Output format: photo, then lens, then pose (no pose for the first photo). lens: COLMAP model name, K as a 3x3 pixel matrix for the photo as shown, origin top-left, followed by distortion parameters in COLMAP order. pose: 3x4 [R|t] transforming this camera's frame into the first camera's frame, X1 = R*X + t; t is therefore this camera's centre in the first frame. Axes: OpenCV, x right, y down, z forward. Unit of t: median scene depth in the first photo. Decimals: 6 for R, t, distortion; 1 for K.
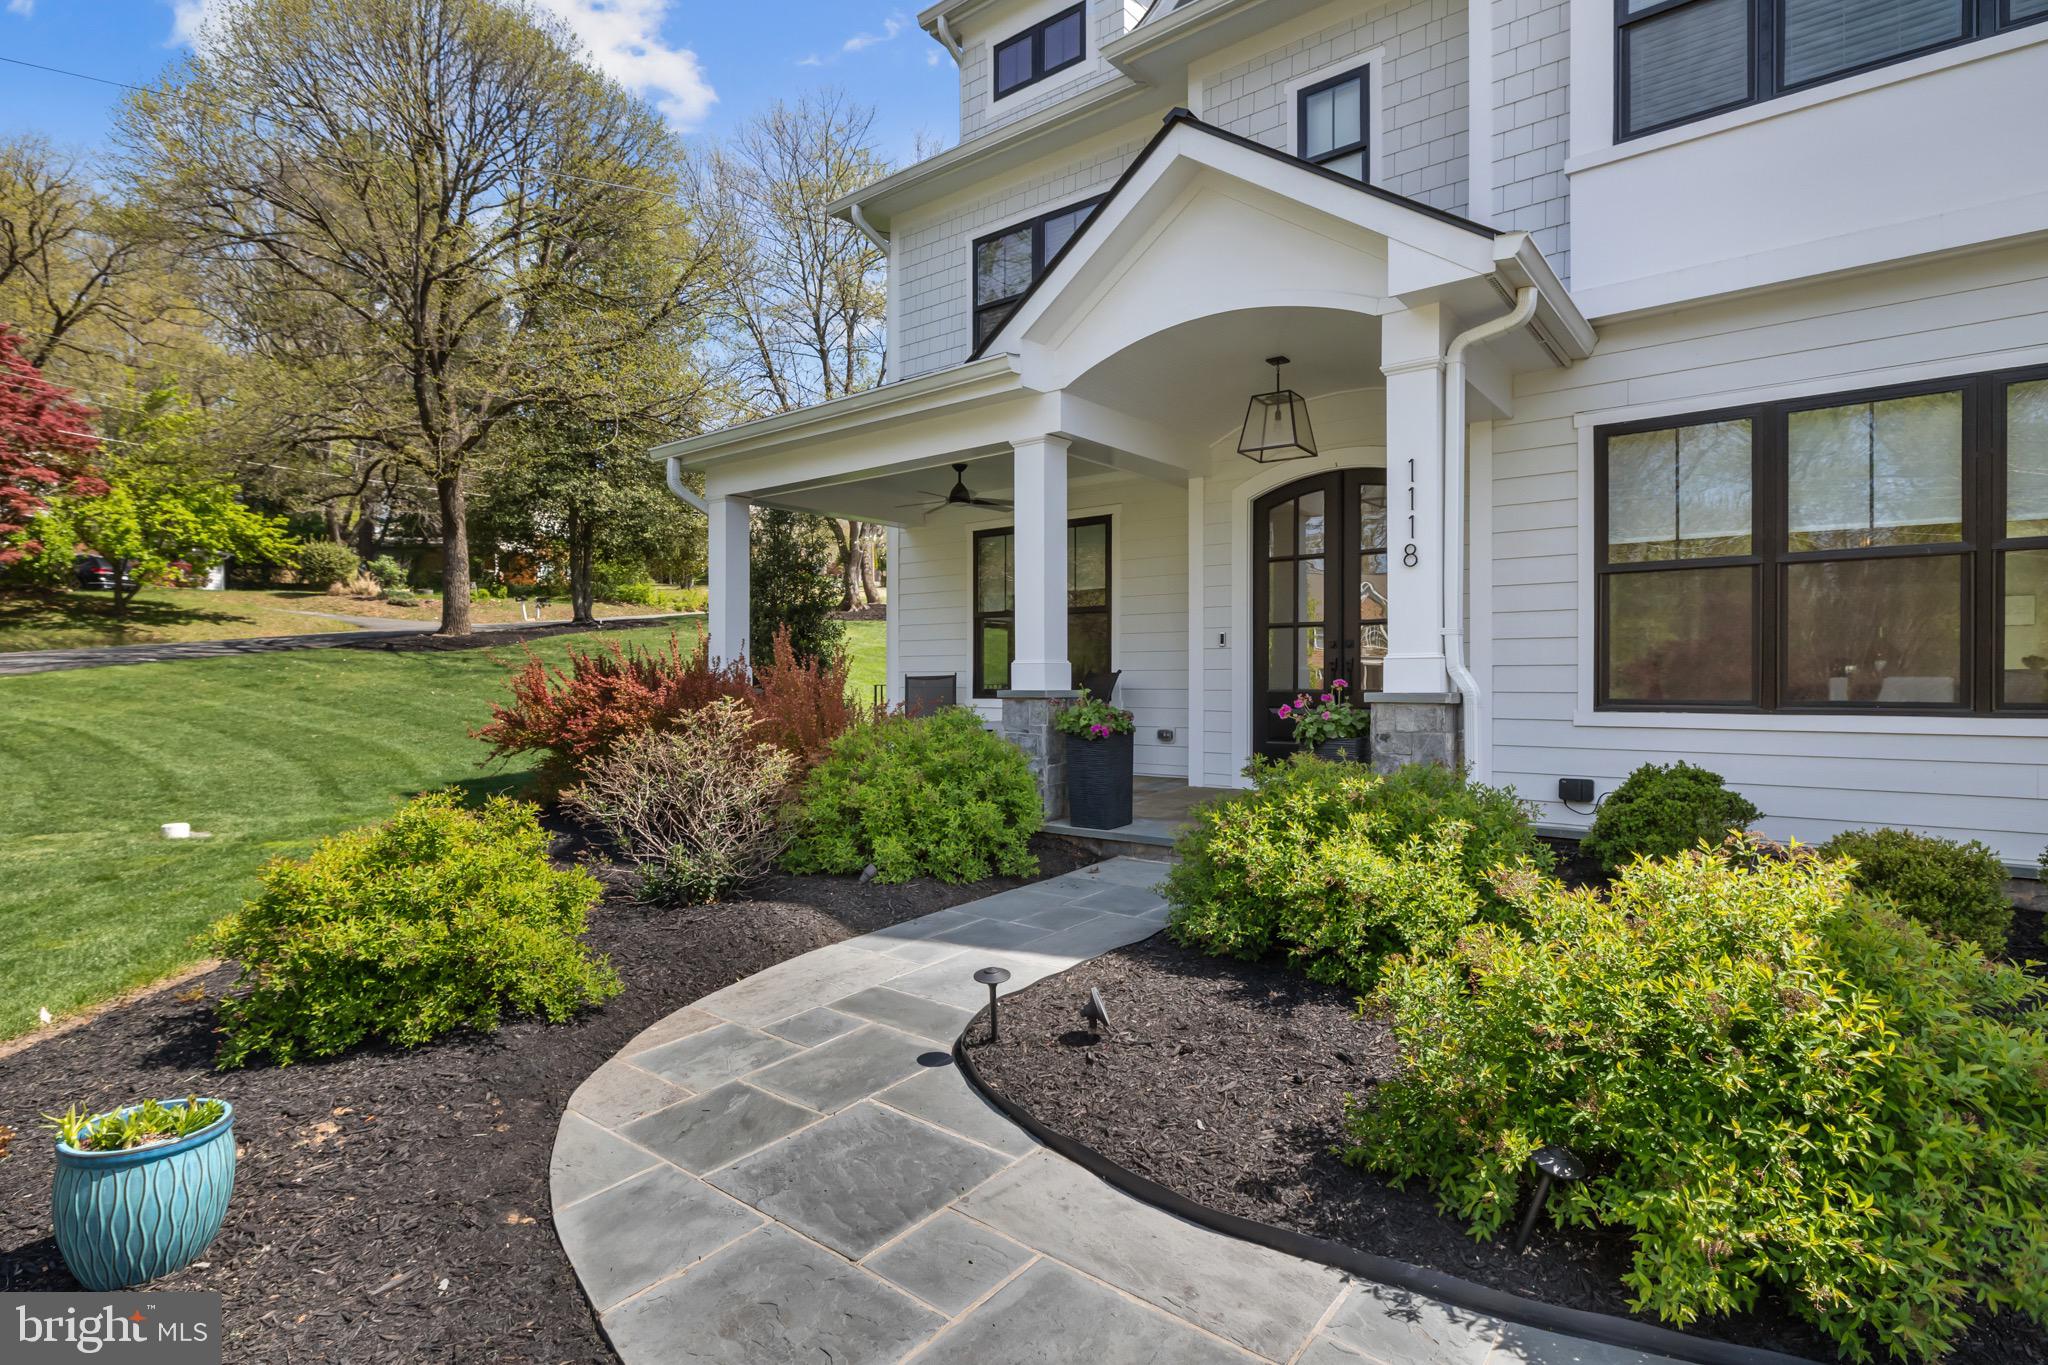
lens RADIAL K [[1007.4, 0, 1024.0], [0, 1007.4, 682.5], [0, 0, 1]] dist [-0.002562, -0.000295]
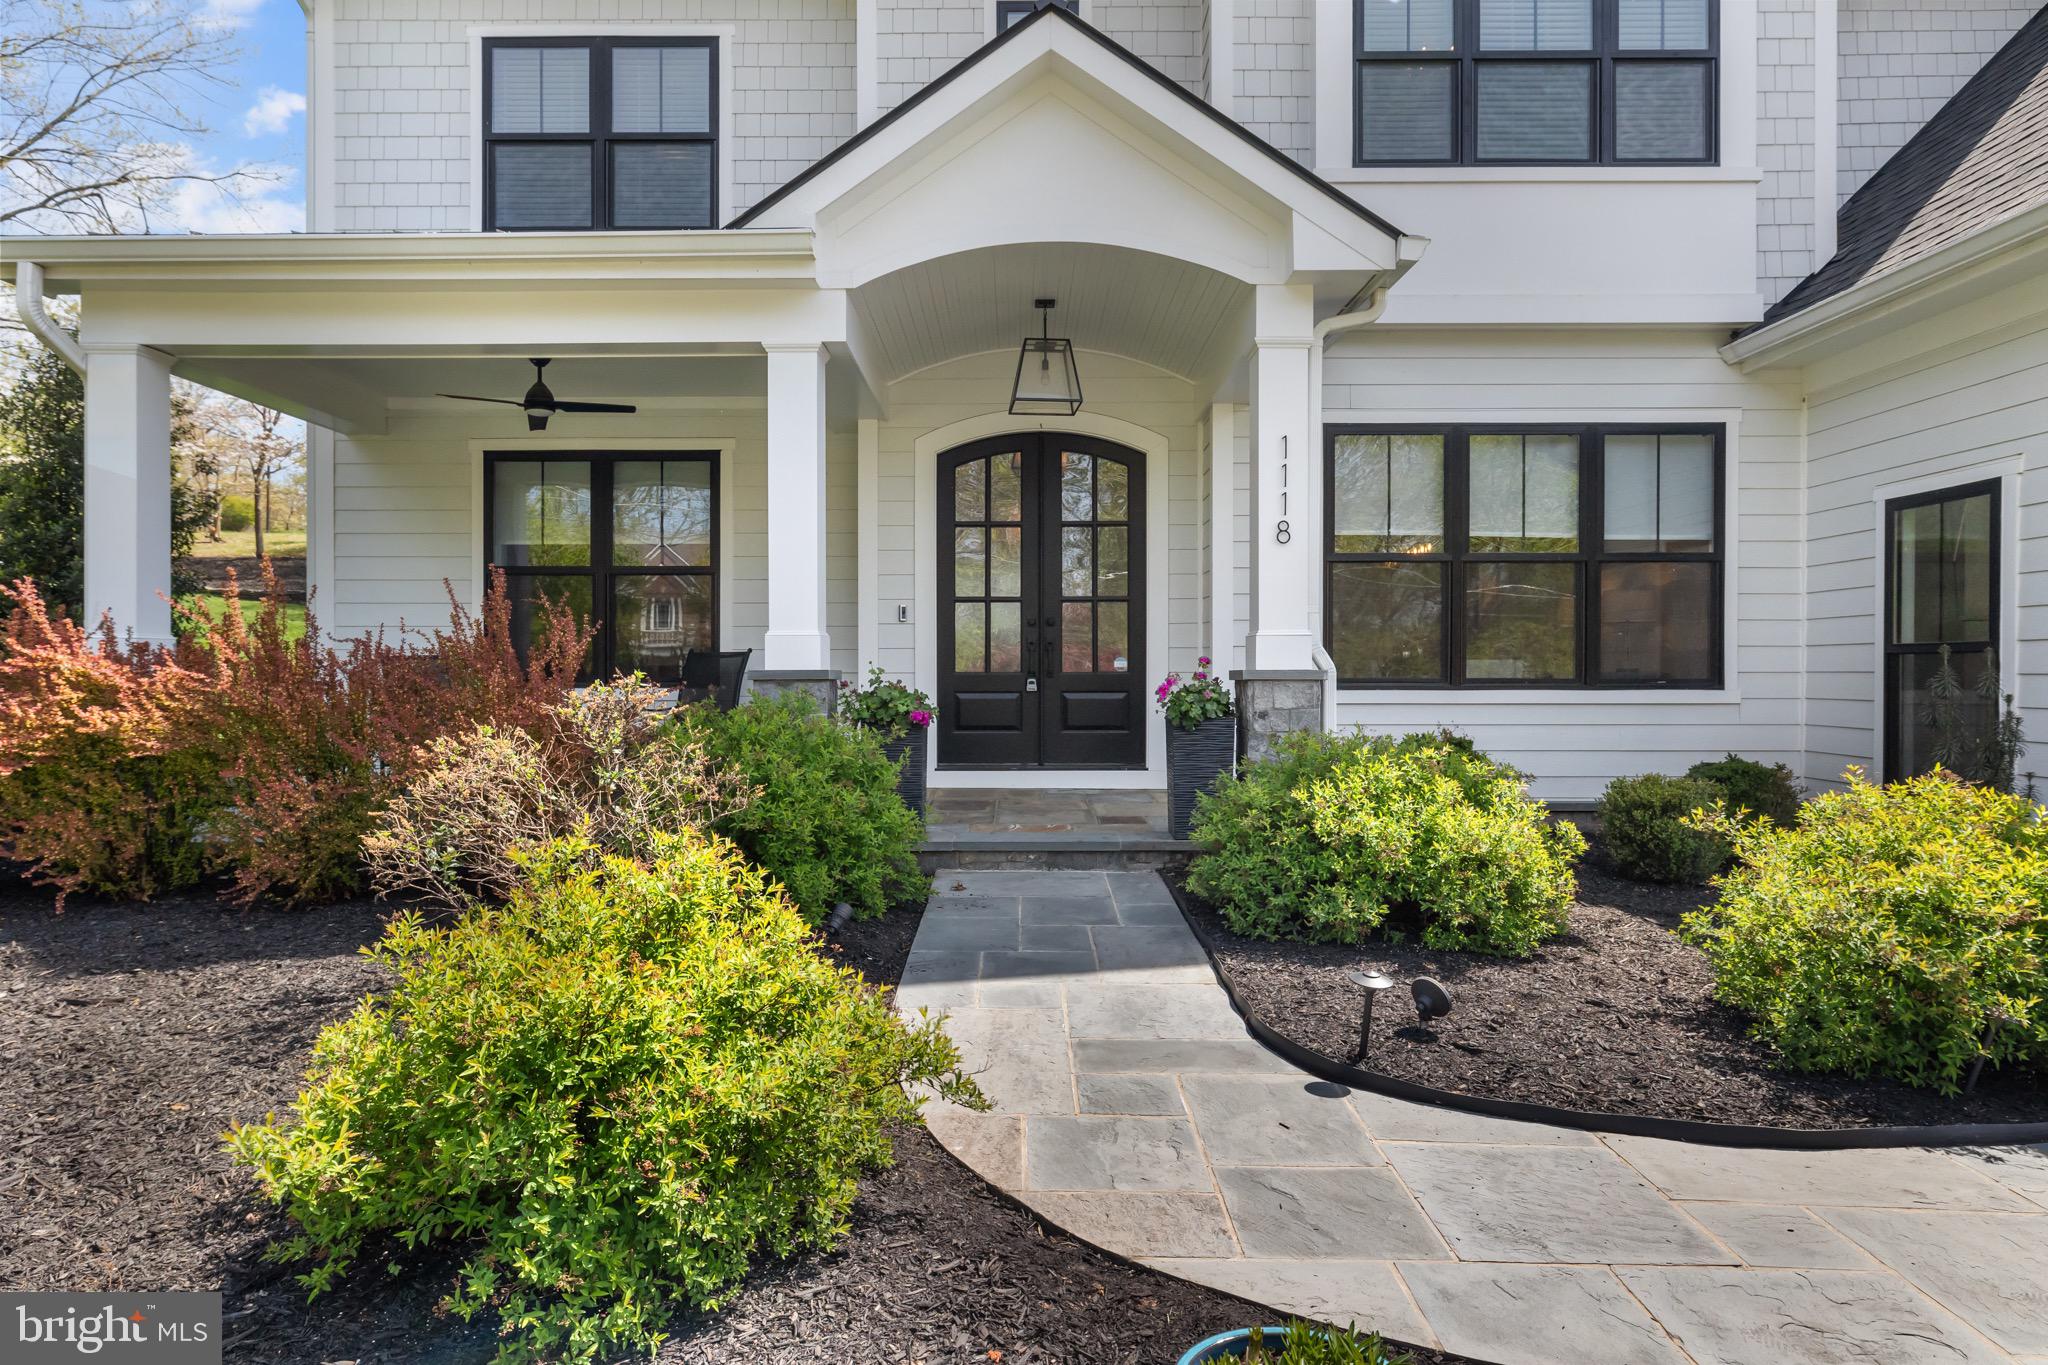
lens RADIAL K [[1194.4, 0, 1024.0], [0, 1194.4, 682.5], [0, 0, 1]] dist [-0.006137, 0.000194]
pose [[0.790924, -0.003898, 0.611902, -0.533998], [0.000236, 0.999982, 0.006065, 0.015140], [-0.611915, -0.004652, 0.790910, 0.216509]]
